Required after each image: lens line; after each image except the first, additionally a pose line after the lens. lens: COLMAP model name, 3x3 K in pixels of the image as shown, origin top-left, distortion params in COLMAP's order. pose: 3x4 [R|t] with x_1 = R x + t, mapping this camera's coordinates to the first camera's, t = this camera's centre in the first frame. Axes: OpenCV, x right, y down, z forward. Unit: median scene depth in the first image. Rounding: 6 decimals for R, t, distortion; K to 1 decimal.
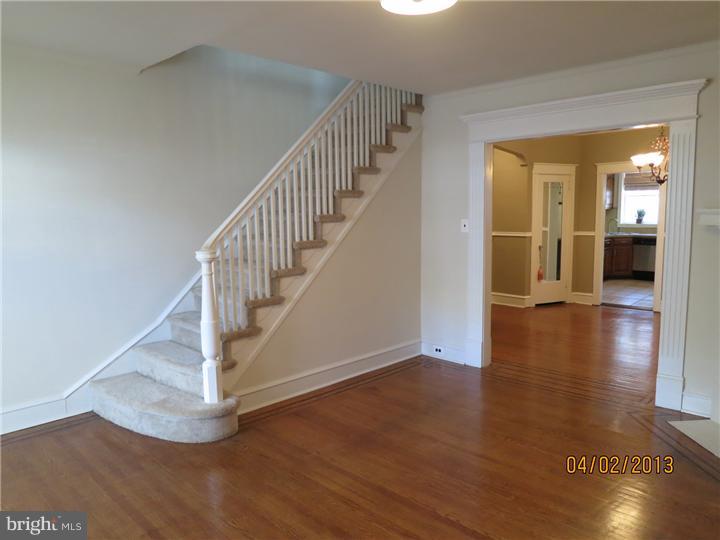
lens RADIAL K [[517.5, 0, 360.0], [0, 517.5, 270.0], [0, 0, 1]] dist [-0.047795, 0.001898]
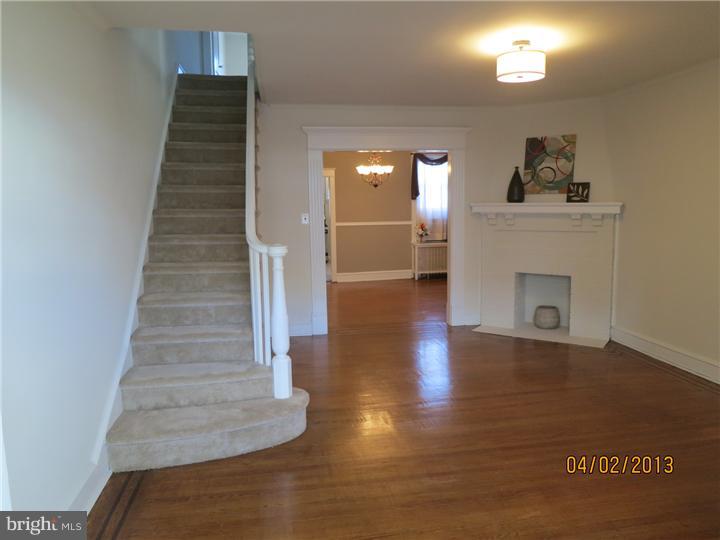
lens RADIAL K [[517.5, 0, 360.0], [0, 517.5, 270.0], [0, 0, 1]] dist [-0.047795, 0.001898]
pose [[0.581234, -0.100248, 0.807538, -0.730767], [0.099394, 0.993698, 0.051819, -0.018404], [-0.807643, 0.050145, 0.587535, 0.210032]]
